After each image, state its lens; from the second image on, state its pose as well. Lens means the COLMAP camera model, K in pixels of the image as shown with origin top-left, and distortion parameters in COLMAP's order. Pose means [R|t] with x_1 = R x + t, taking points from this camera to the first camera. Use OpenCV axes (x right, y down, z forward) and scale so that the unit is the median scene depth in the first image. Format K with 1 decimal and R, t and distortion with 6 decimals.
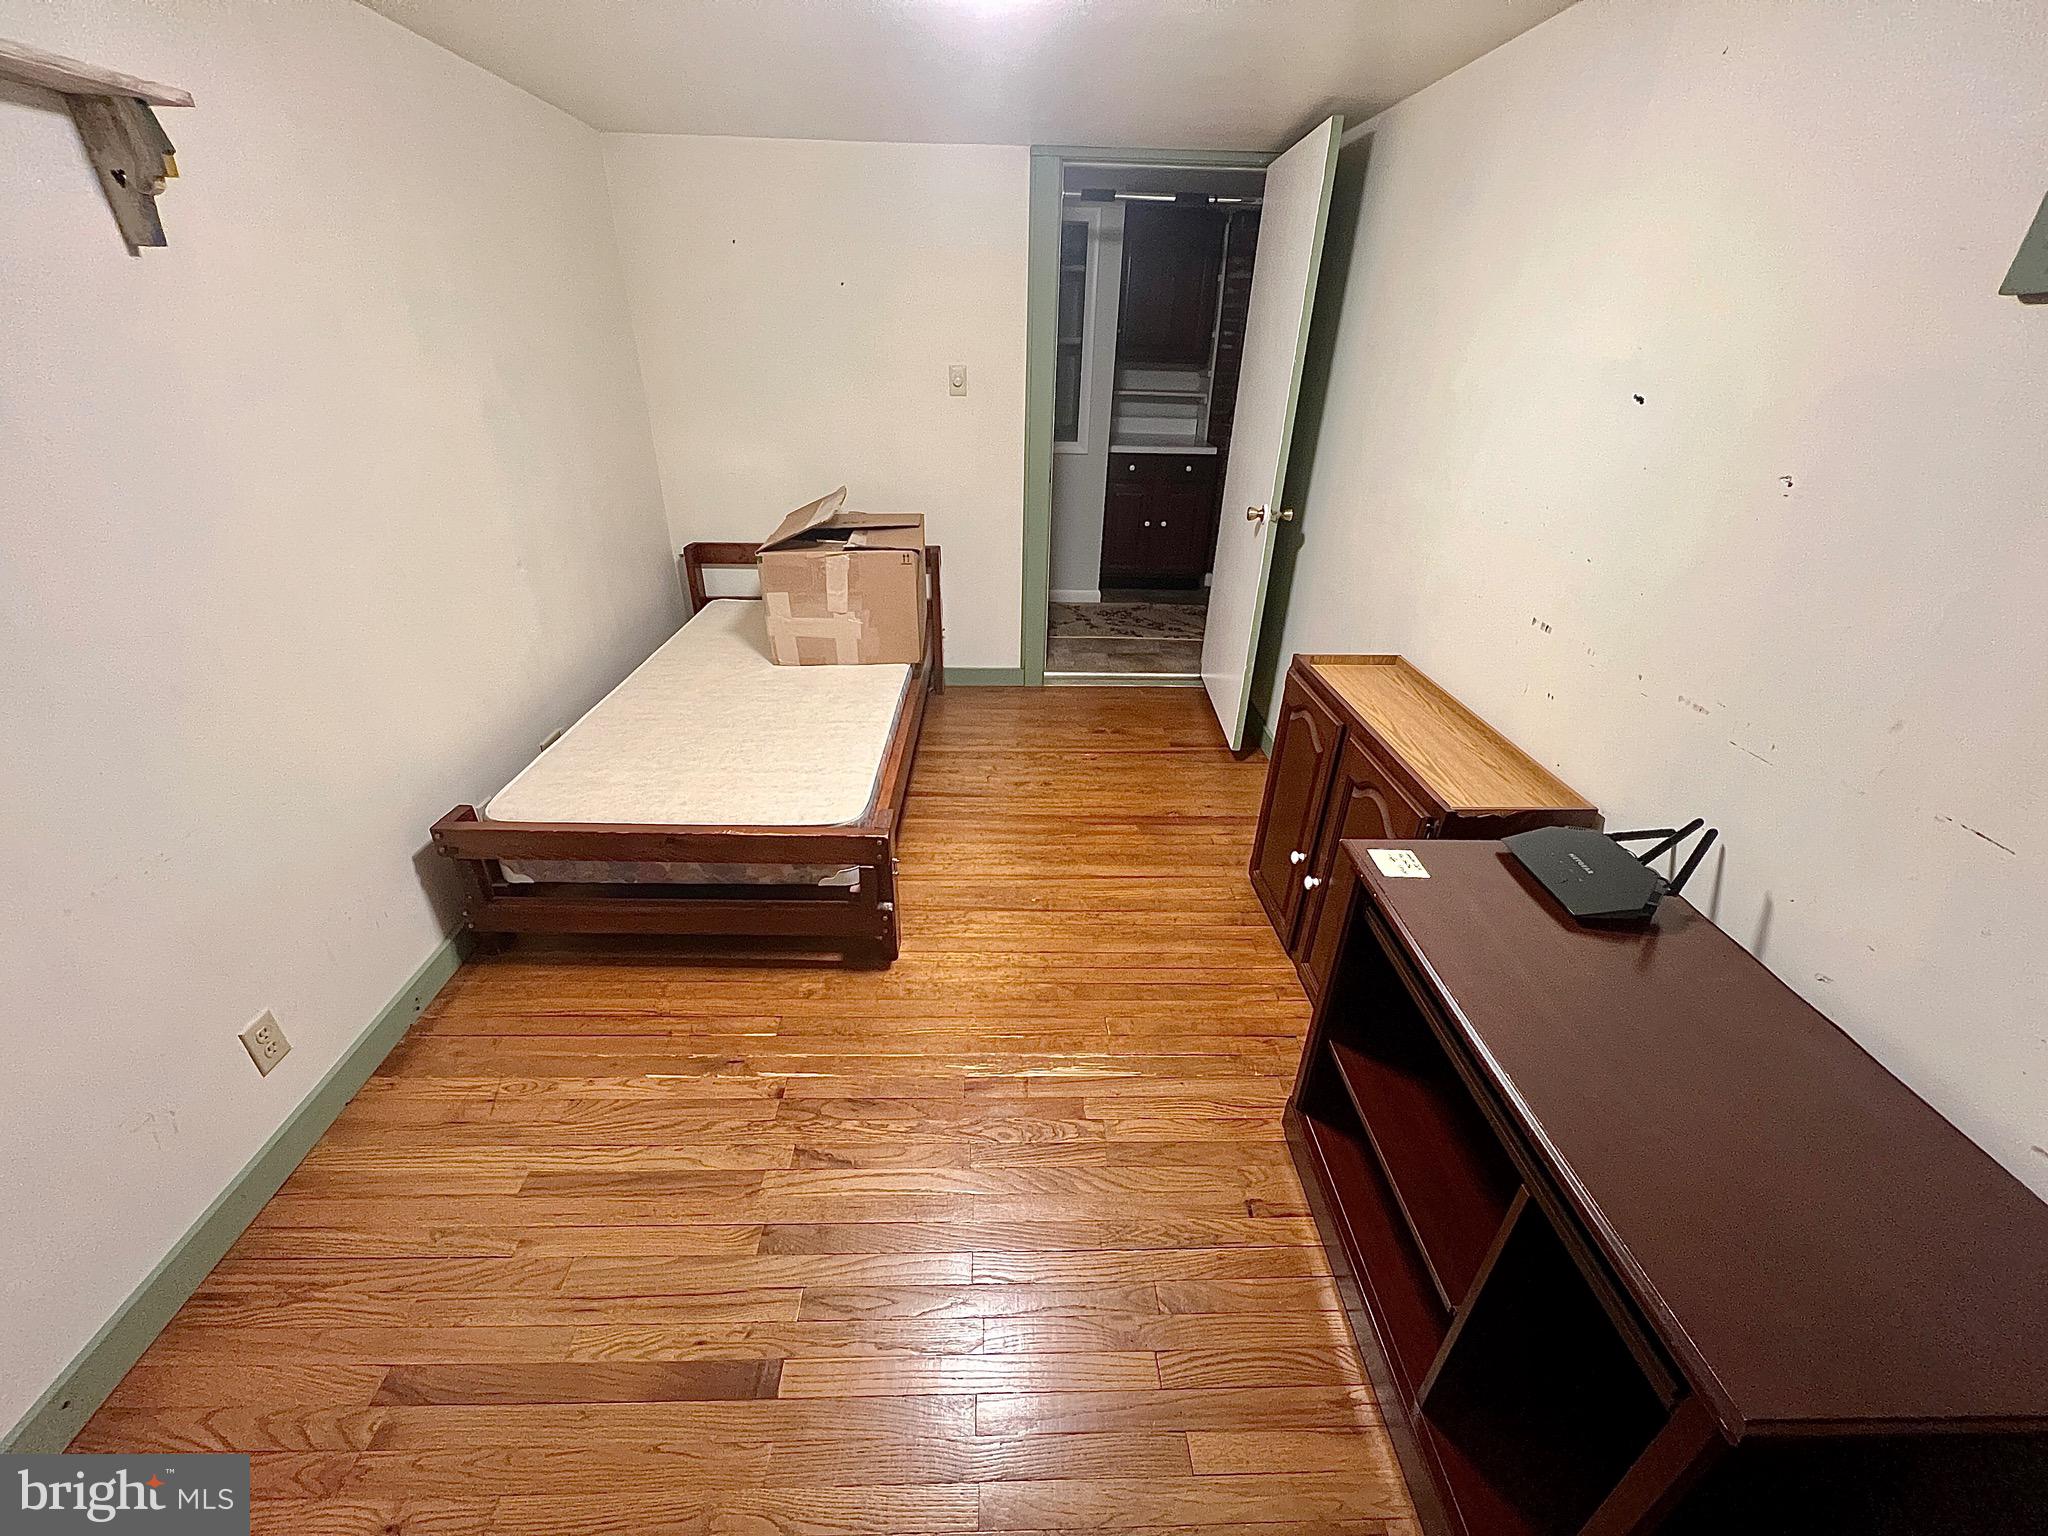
lens RADIAL K [[823.3, 0, 1015.2], [0, 823.3, 770.5], [0, 0, 1]] dist [-0.002112, -0.000797]
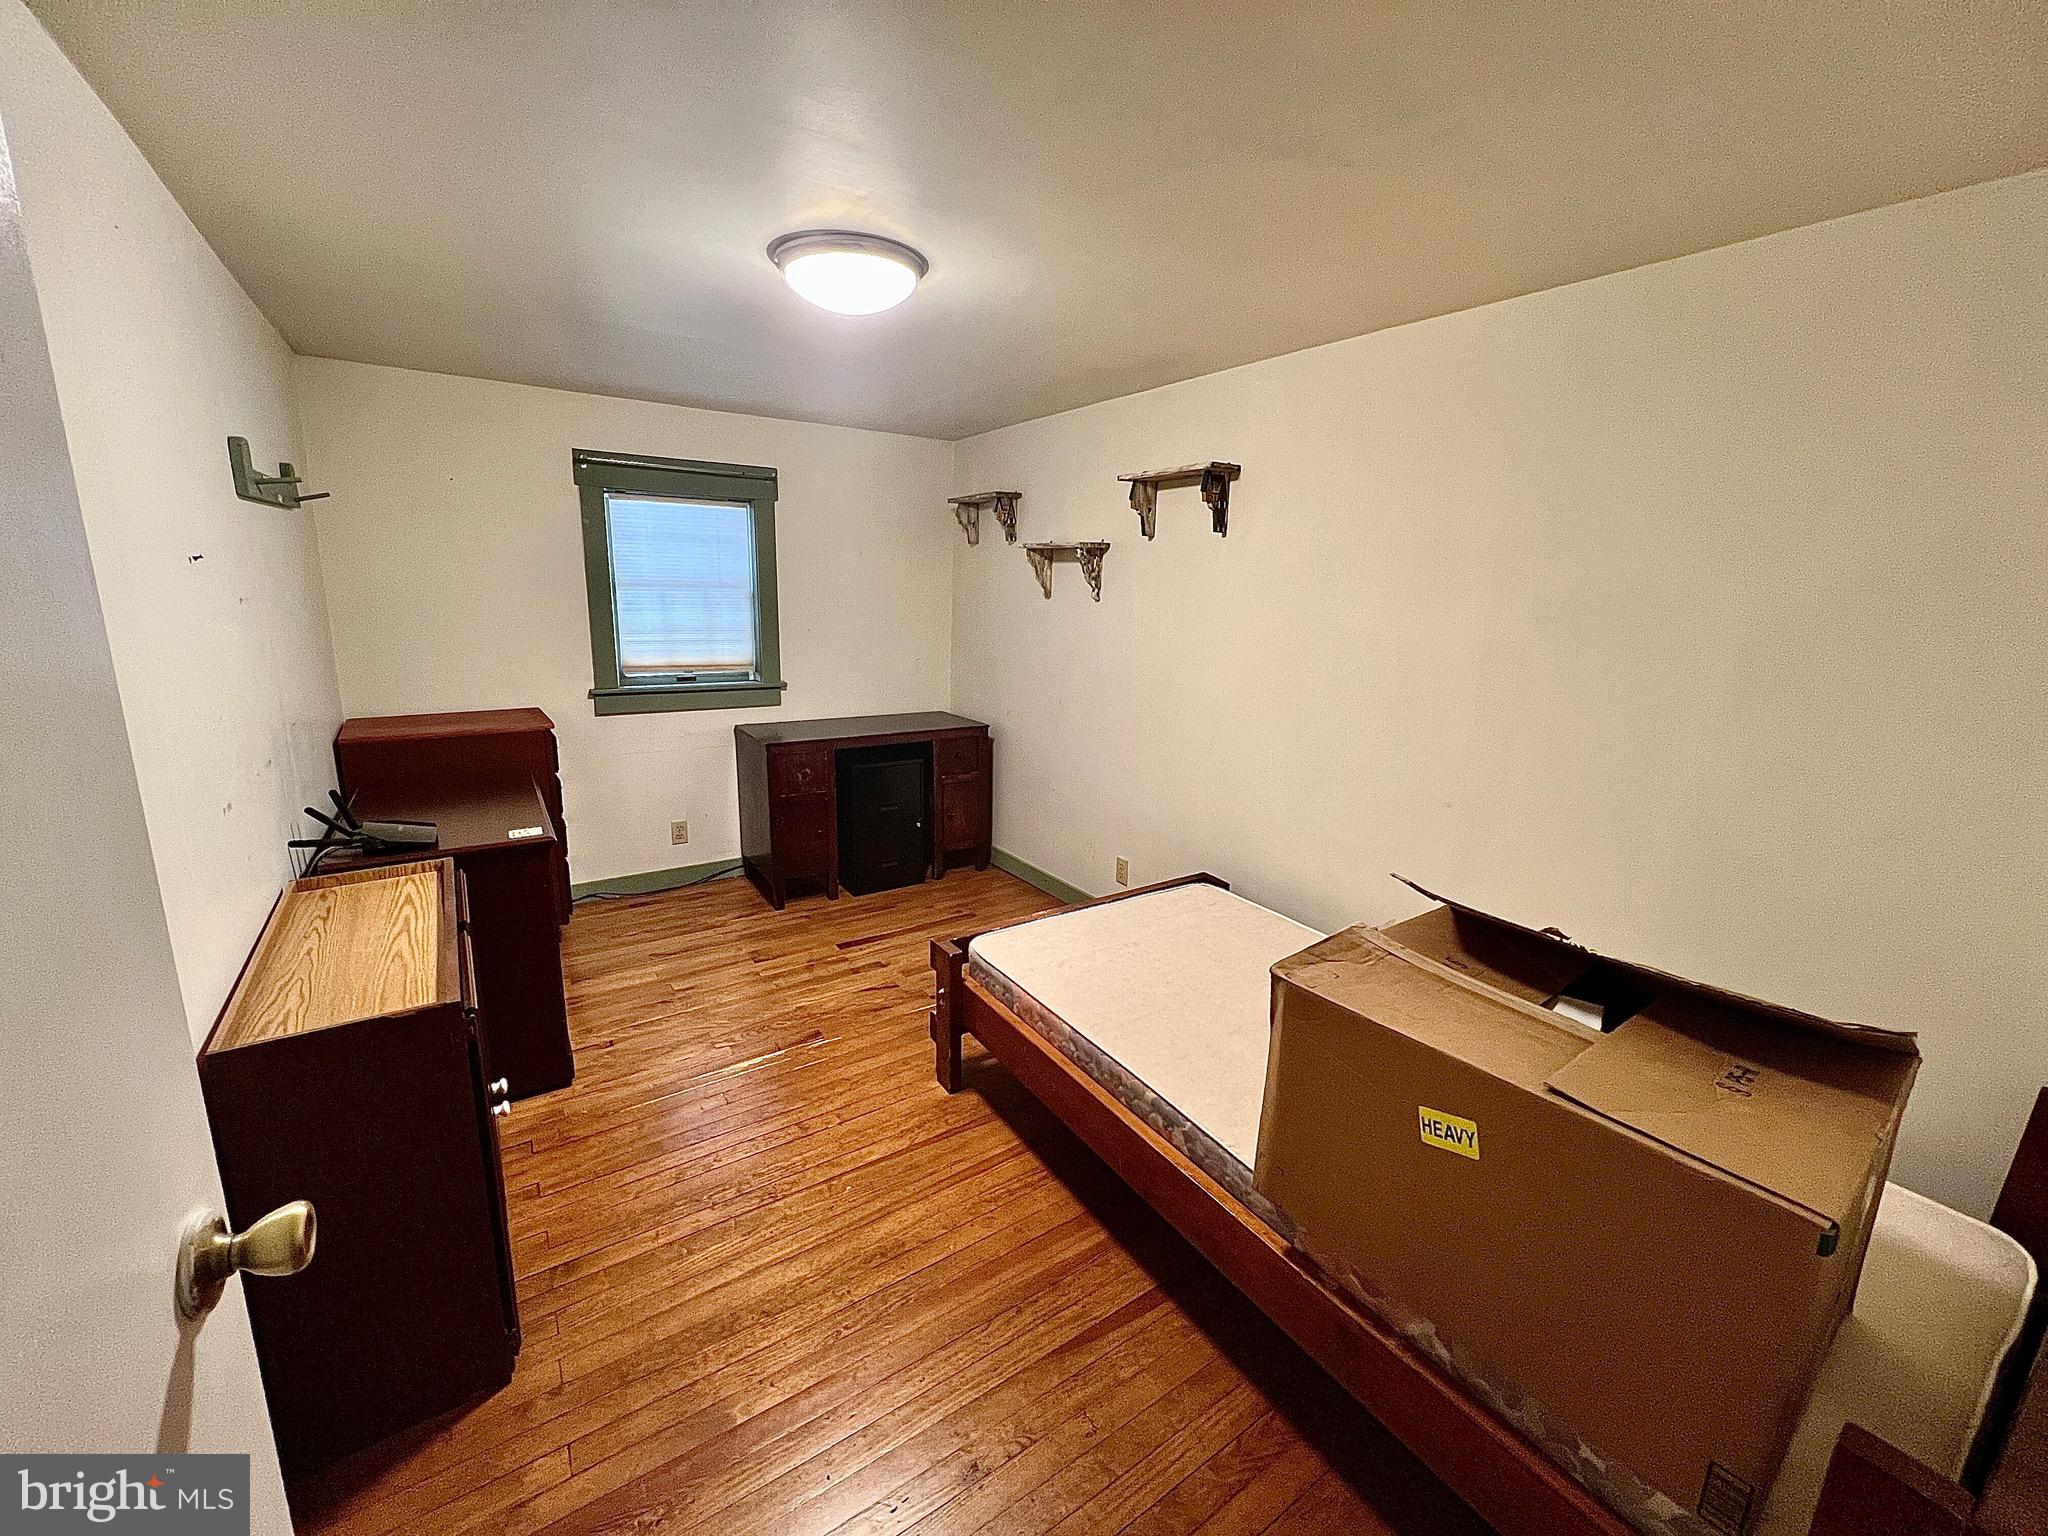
lens RADIAL K [[823.3, 0, 1022.3], [0, 823.3, 761.9], [0, 0, 1]] dist [-0.002112, -0.000797]
pose [[-0.842071, 0.075285, -0.534086, 0.439537], [-0.292404, 0.768351, 0.569330, -1.058741], [0.453228, 0.635585, -0.624993, 2.100065]]
